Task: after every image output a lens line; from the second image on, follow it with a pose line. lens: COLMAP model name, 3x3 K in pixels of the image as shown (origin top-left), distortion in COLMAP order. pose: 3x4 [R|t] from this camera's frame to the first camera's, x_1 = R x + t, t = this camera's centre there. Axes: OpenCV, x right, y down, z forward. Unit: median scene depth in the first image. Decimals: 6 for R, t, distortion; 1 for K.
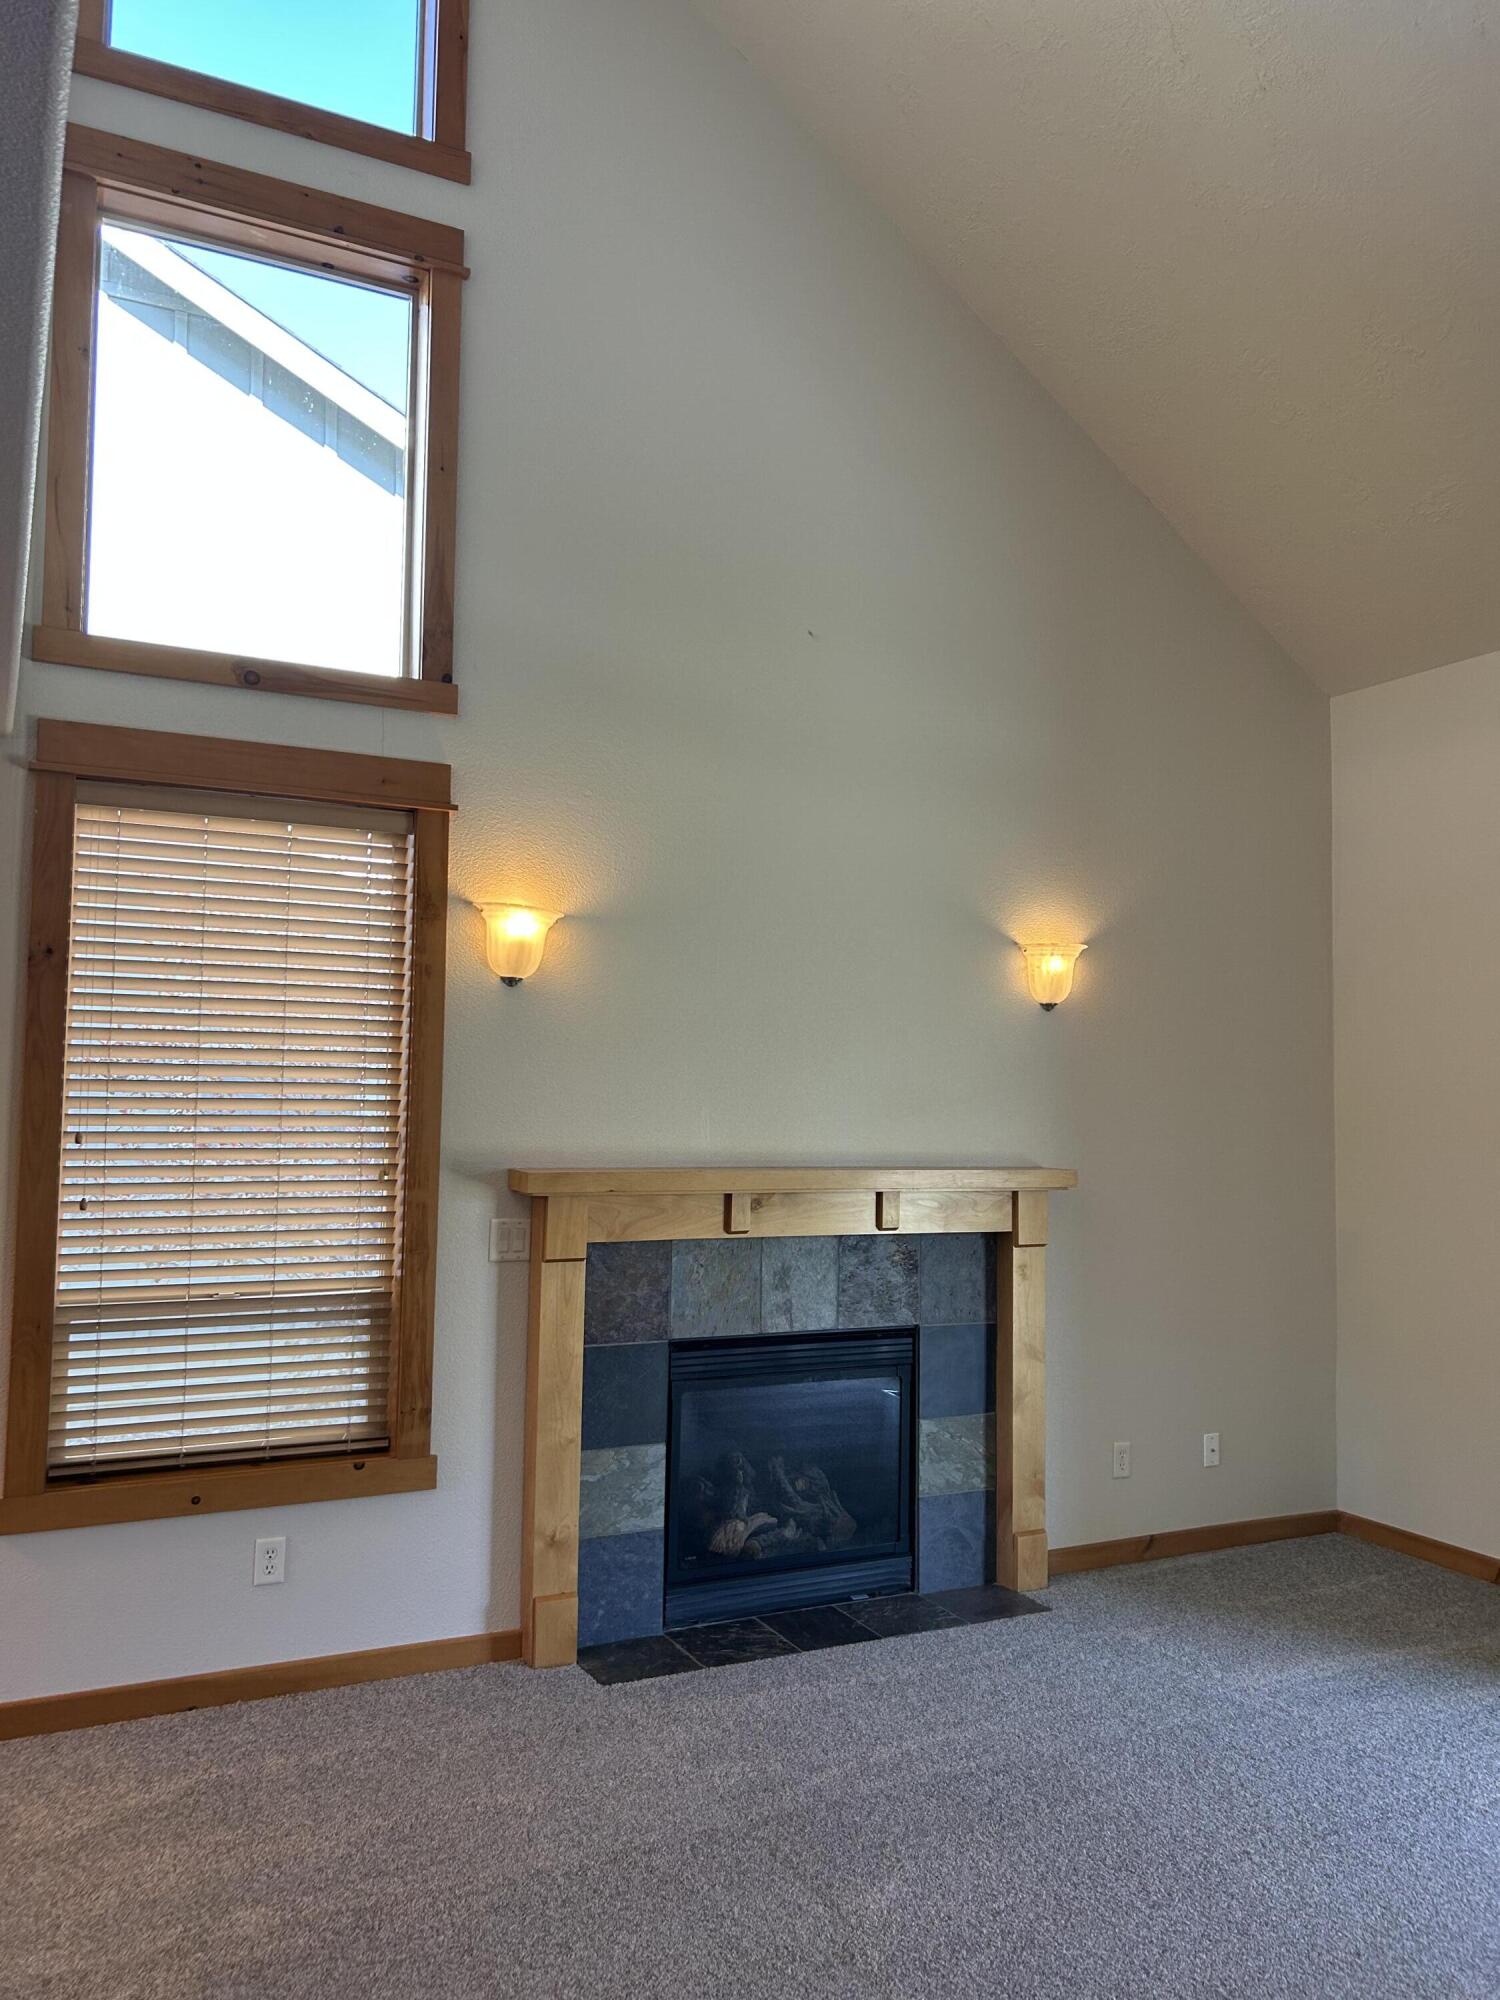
lens RADIAL K [[1511.4, 0, 749.1], [0, 1511.4, 1019.5], [0, 0, 1]] dist [0.047814, -0.047596]
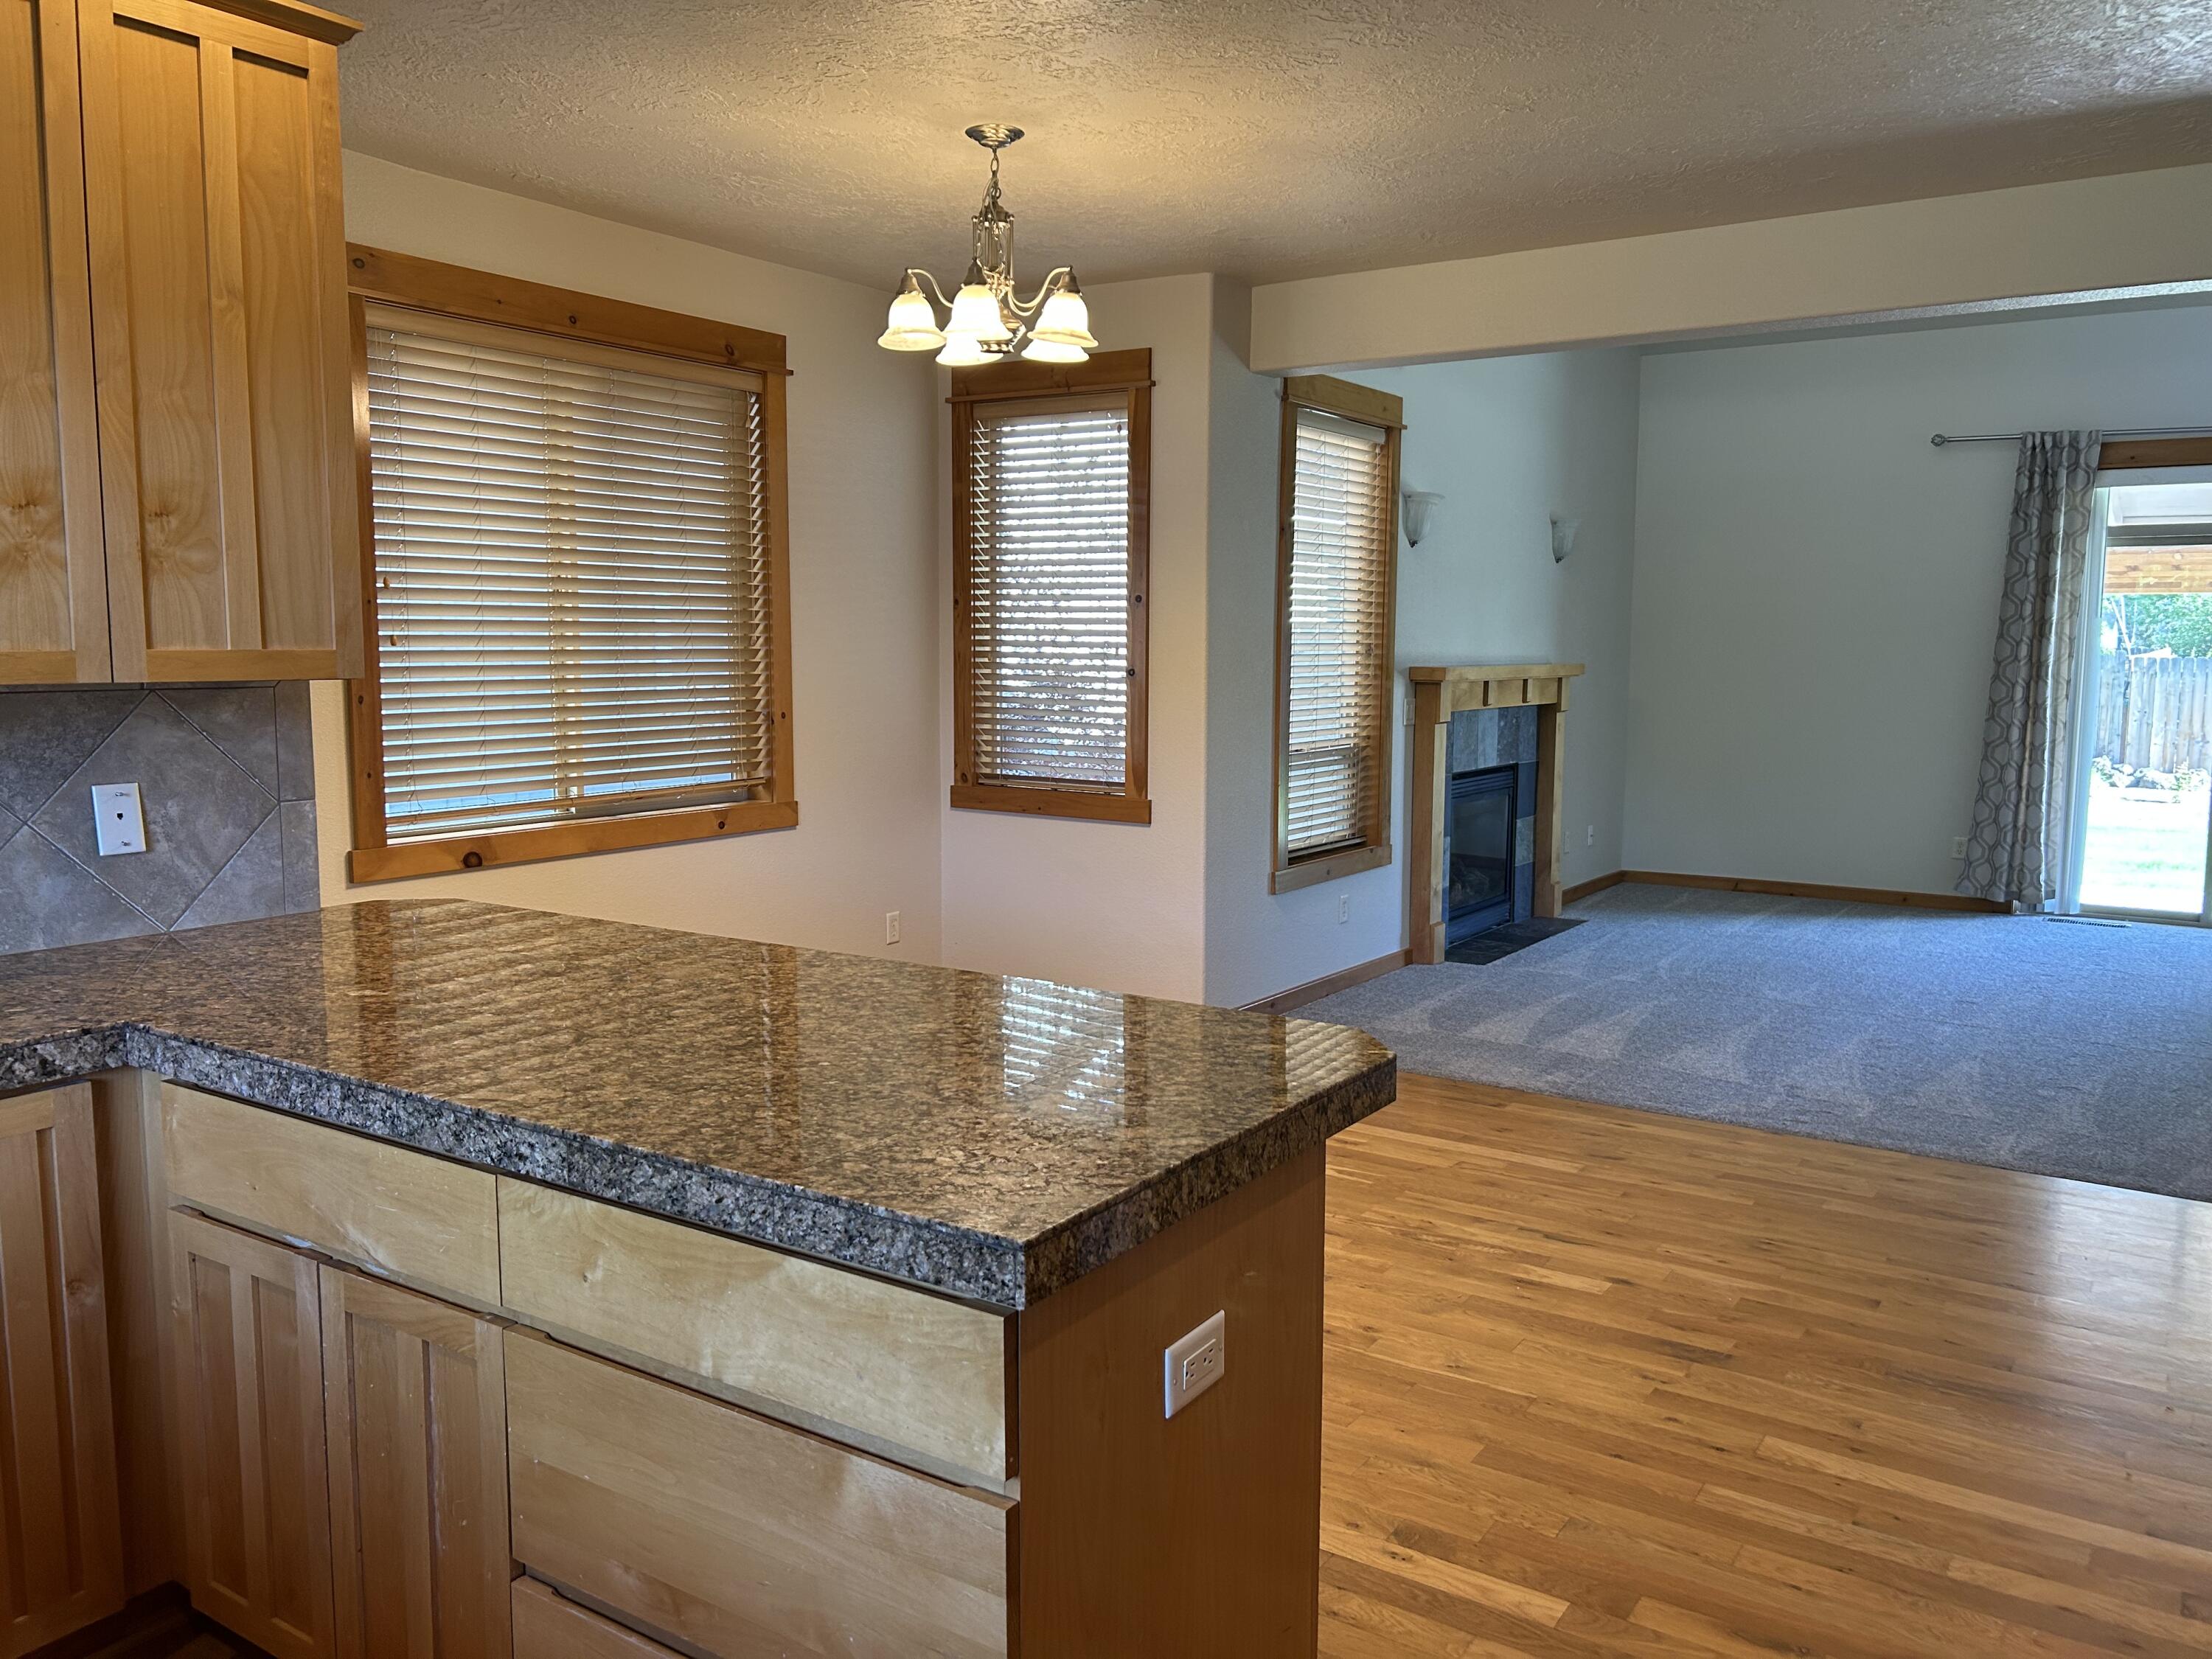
lens RADIAL K [[1671.6, 0, 1098.4], [0, 1671.6, 834.6], [0, 0, 1]] dist [0.047814, -0.047596]
pose [[0.859094, -0.064785, 0.507701, -1.240262], [-0.022584, 0.986192, 0.164058, -0.007409], [-0.511319, -0.152408, 0.845769, -0.310654]]
